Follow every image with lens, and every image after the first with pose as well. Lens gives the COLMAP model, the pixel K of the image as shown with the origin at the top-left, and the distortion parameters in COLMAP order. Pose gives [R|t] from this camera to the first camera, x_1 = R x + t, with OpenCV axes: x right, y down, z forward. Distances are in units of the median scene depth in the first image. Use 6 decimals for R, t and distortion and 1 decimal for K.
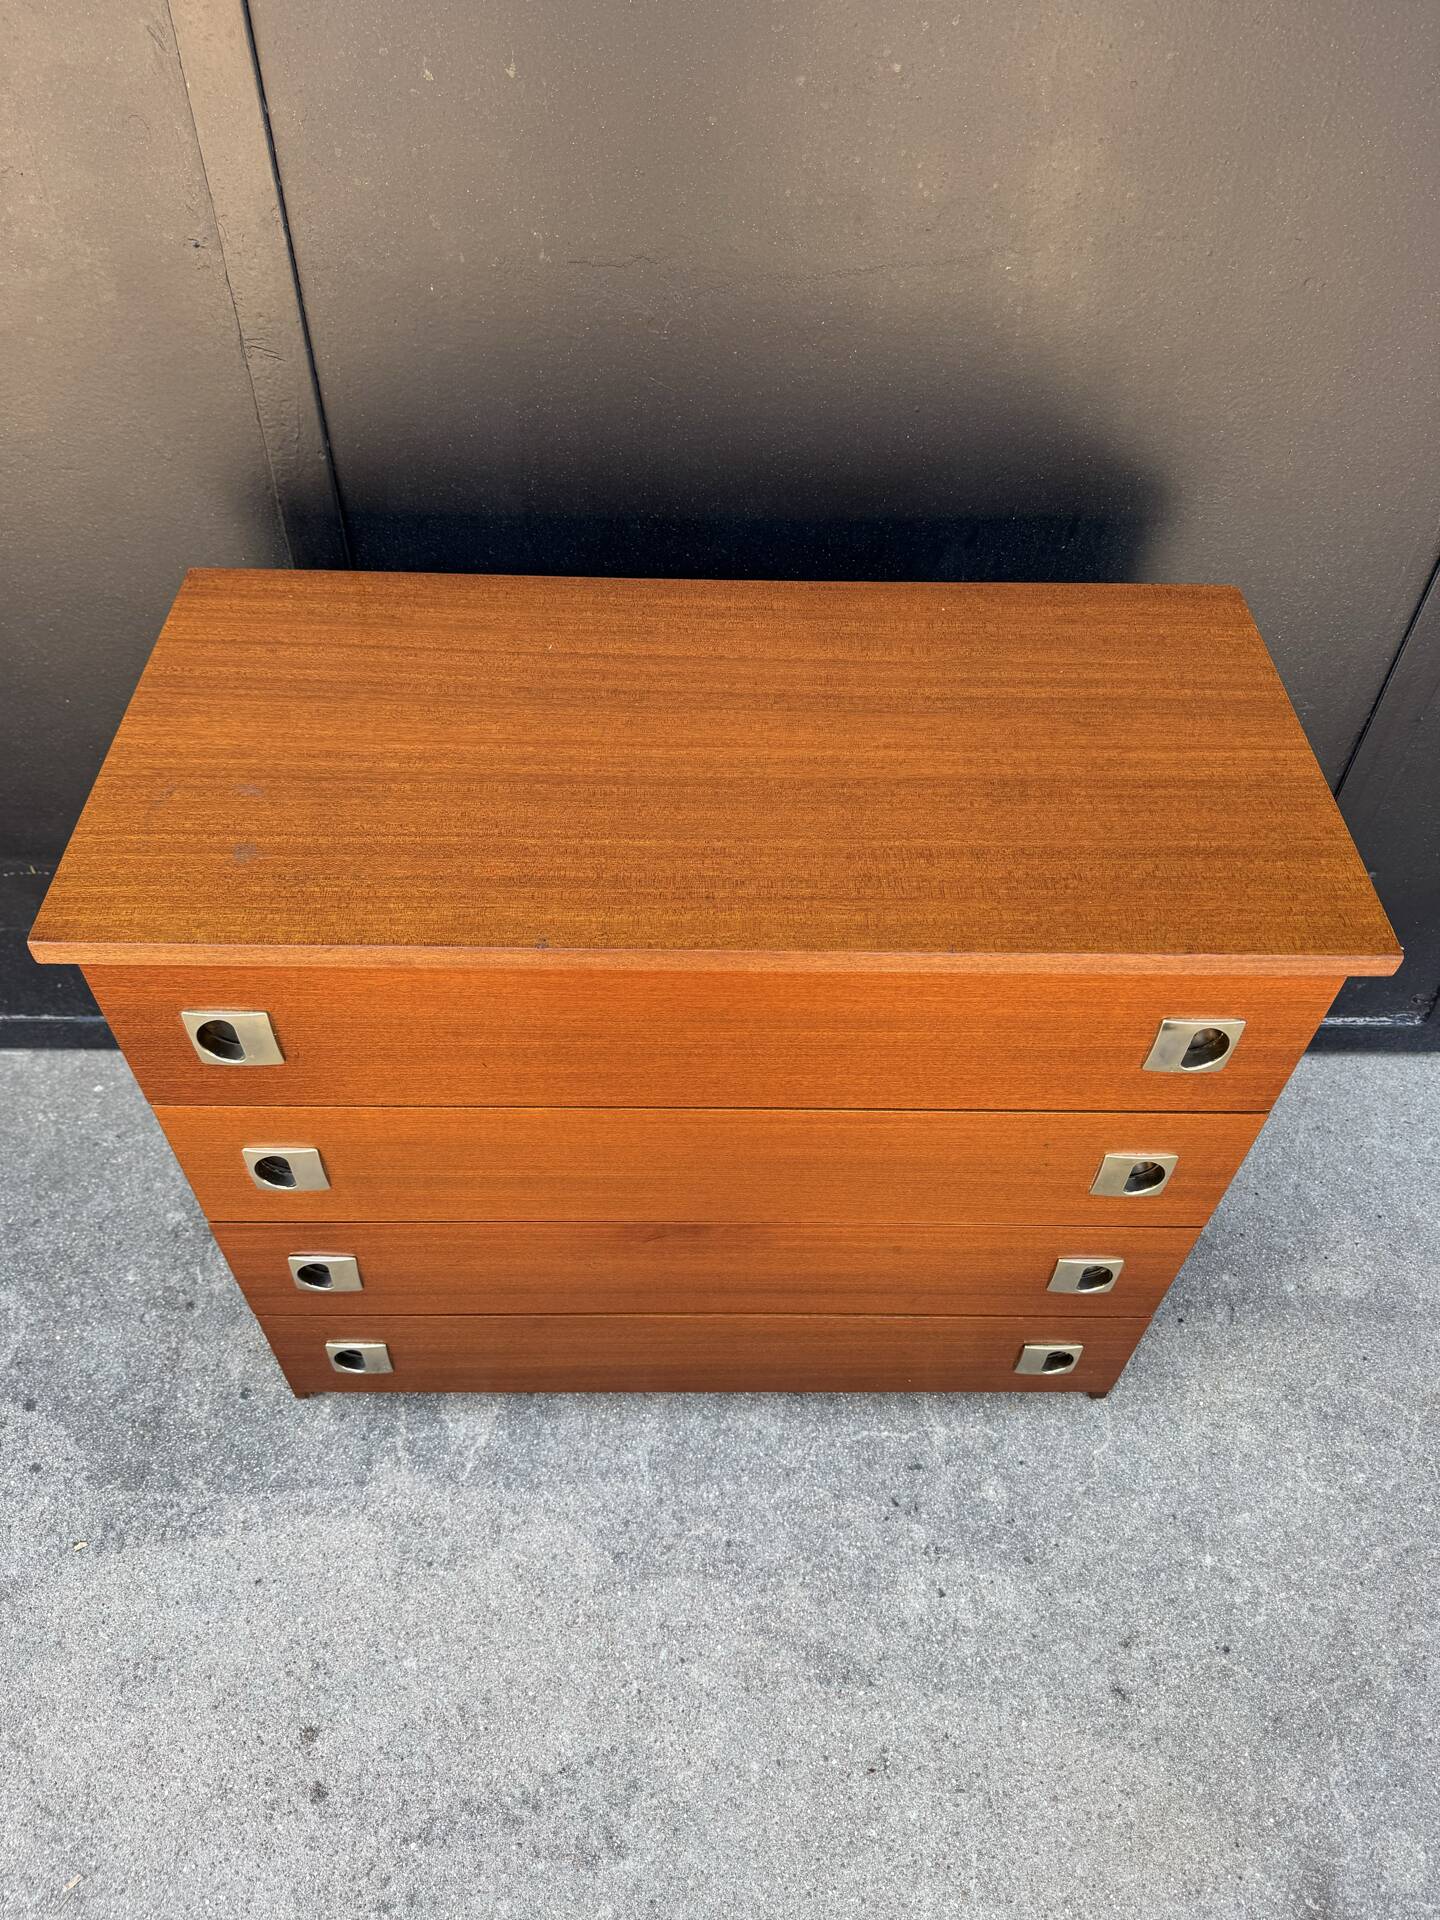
lens RADIAL K [[1391.6, 0, 725.6], [0, 1391.6, 969.7], [0, 0, 1]] dist [-0.009377, -0.009896]
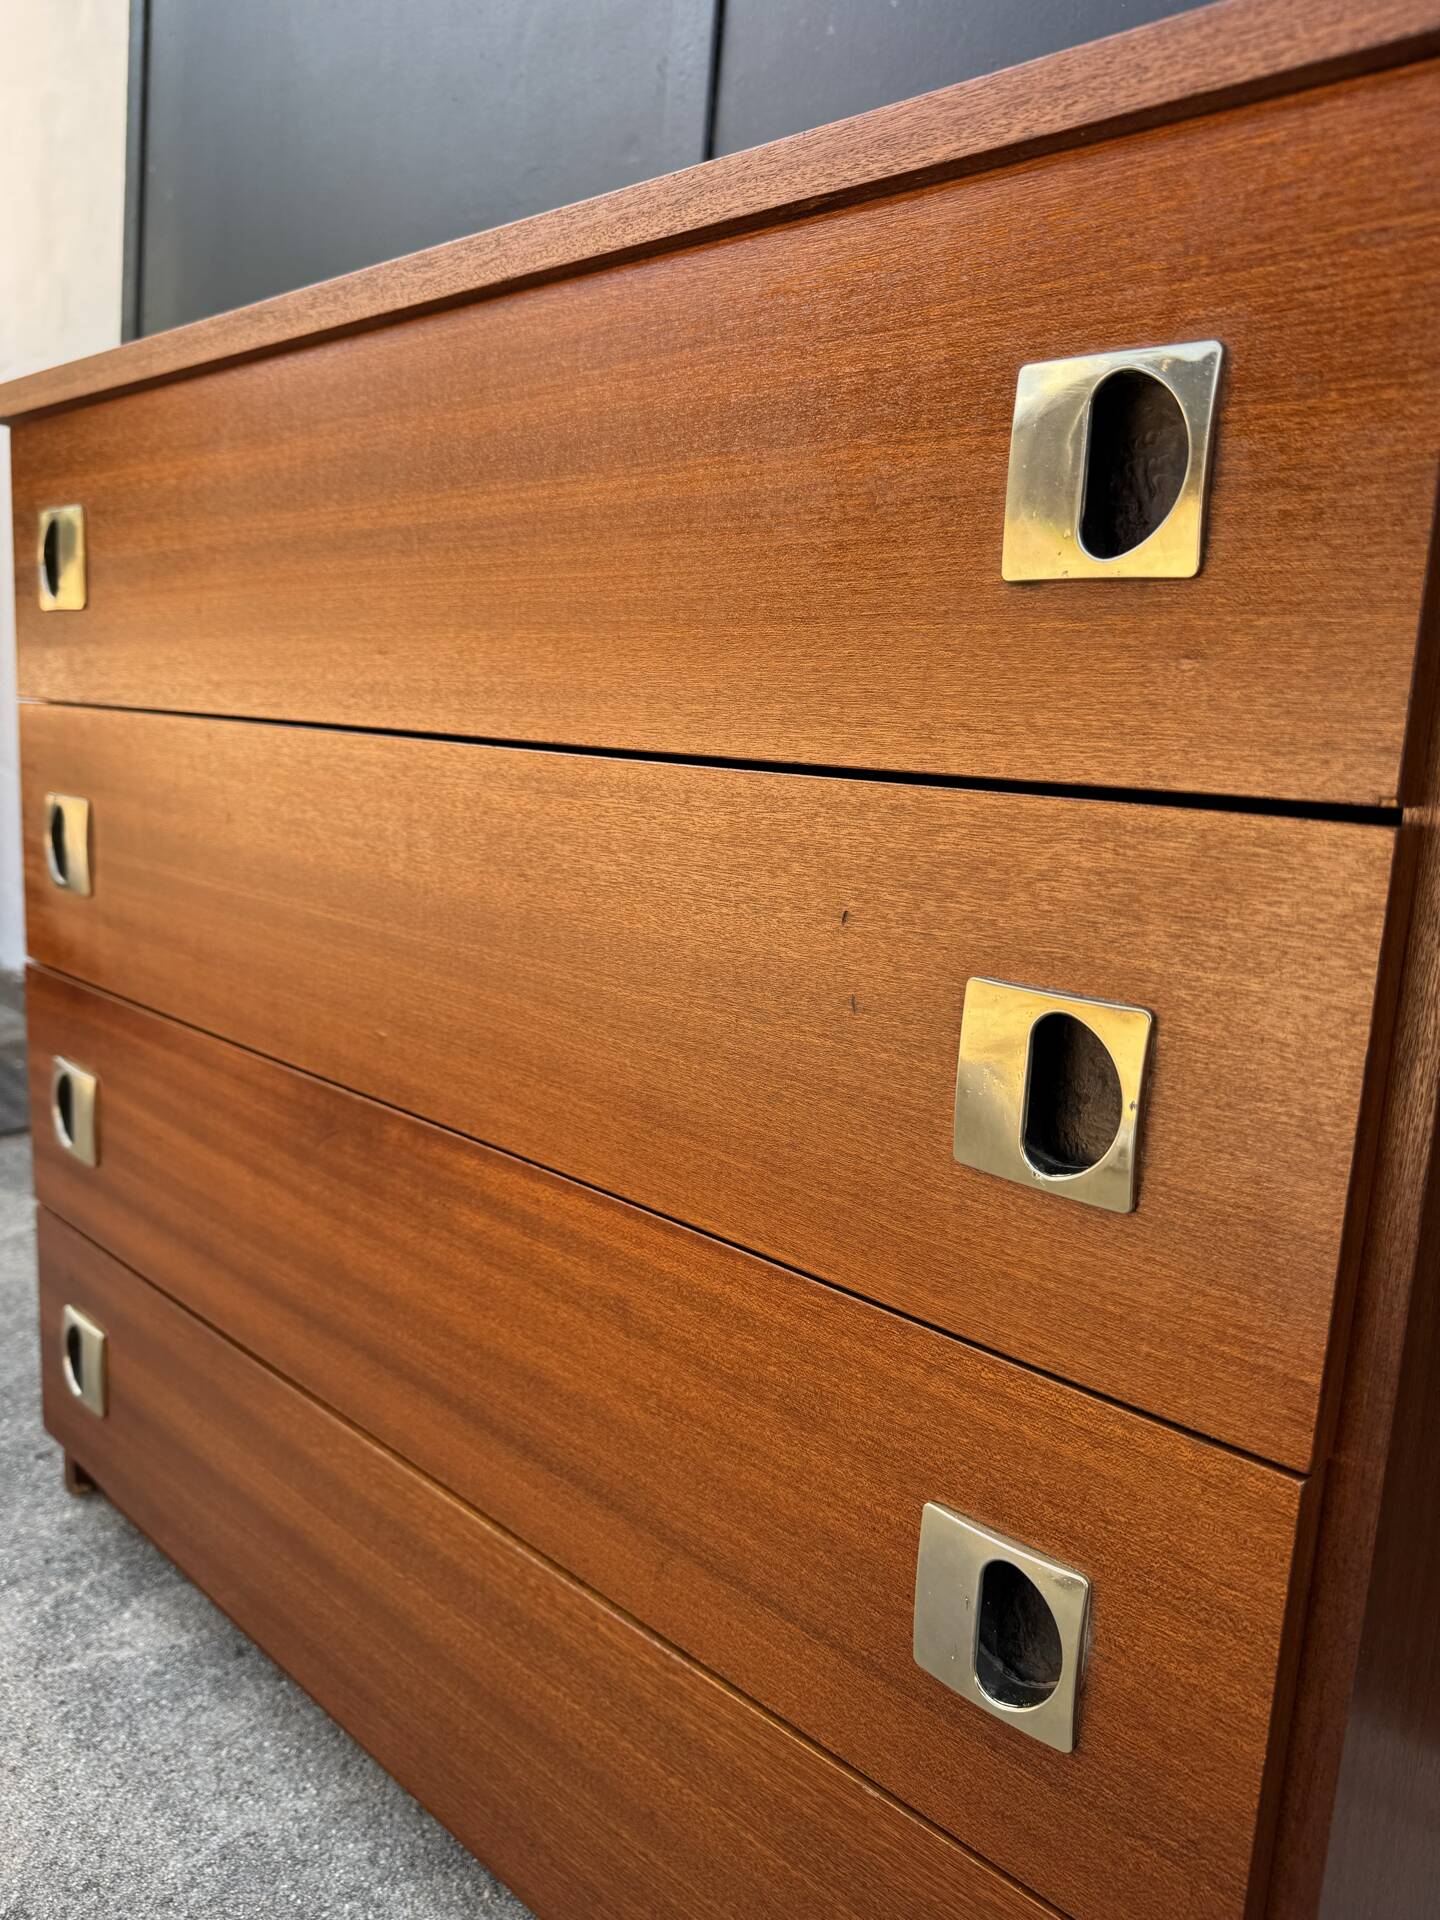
lens RADIAL K [[1391.6, 0, 724.4], [0, 1391.6, 947.5], [0, 0, 1]] dist [-0.009377, -0.009896]
pose [[0.719918, 0.126670, -0.682402, 0.385137], [-0.544519, 0.712741, -0.442153, 0.263515], [0.430369, 0.689895, 0.582090, 0.604292]]
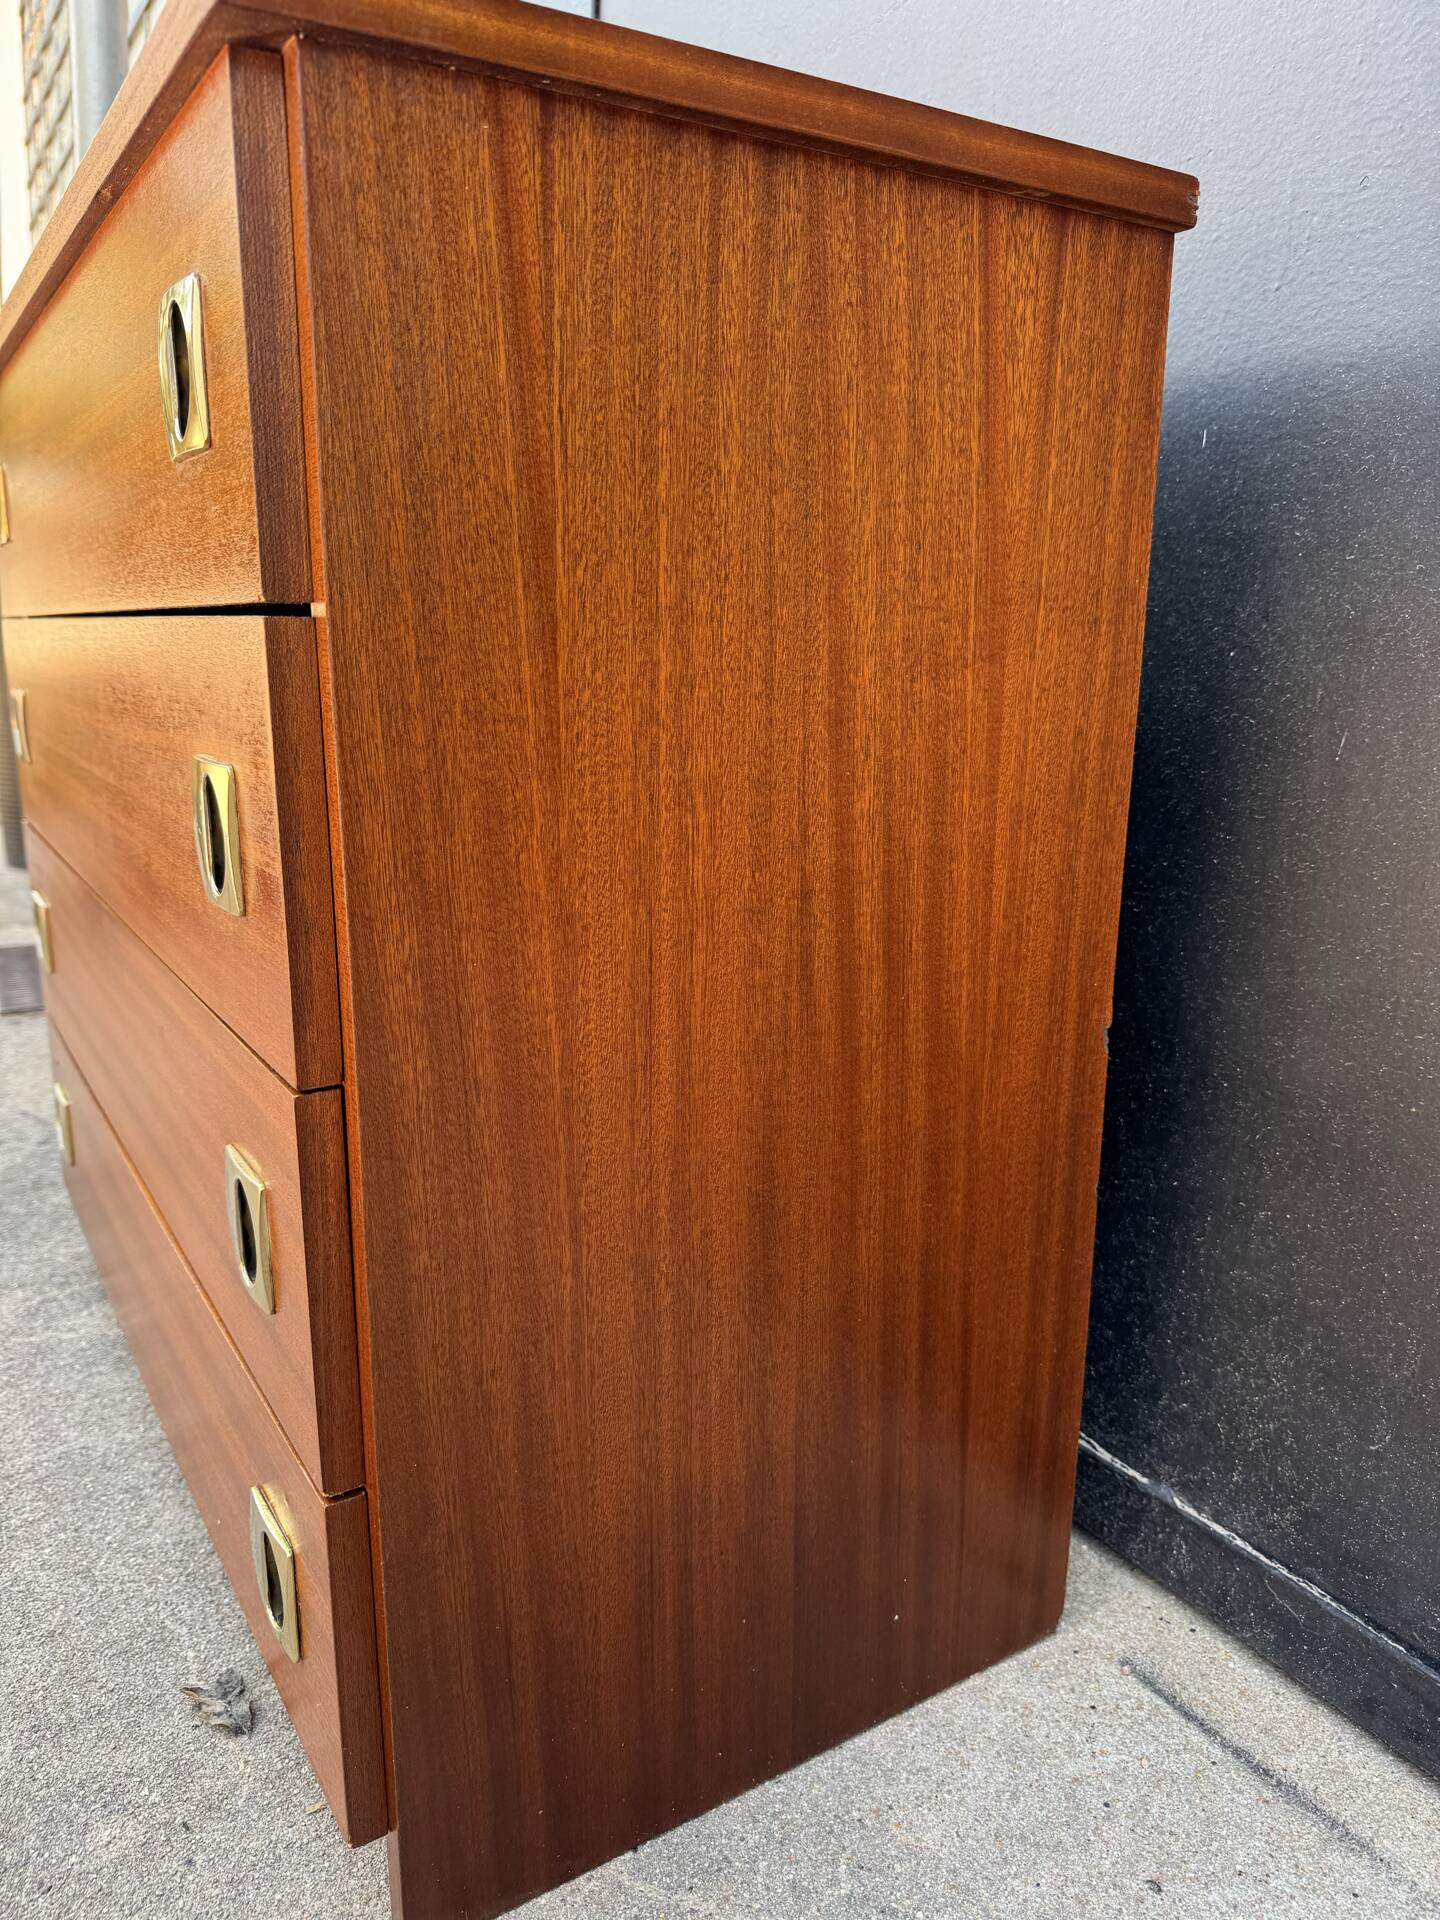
lens RADIAL K [[1391.6, 0, 698.3], [0, 1391.6, 974.7], [0, 0, 1]] dist [-0.009377, -0.009896]
pose [[0.509205, 0.184711, -0.840590, 0.657132], [-0.646358, 0.726974, -0.231800, 0.153806], [0.568271, 0.661356, 0.489568, 0.731332]]
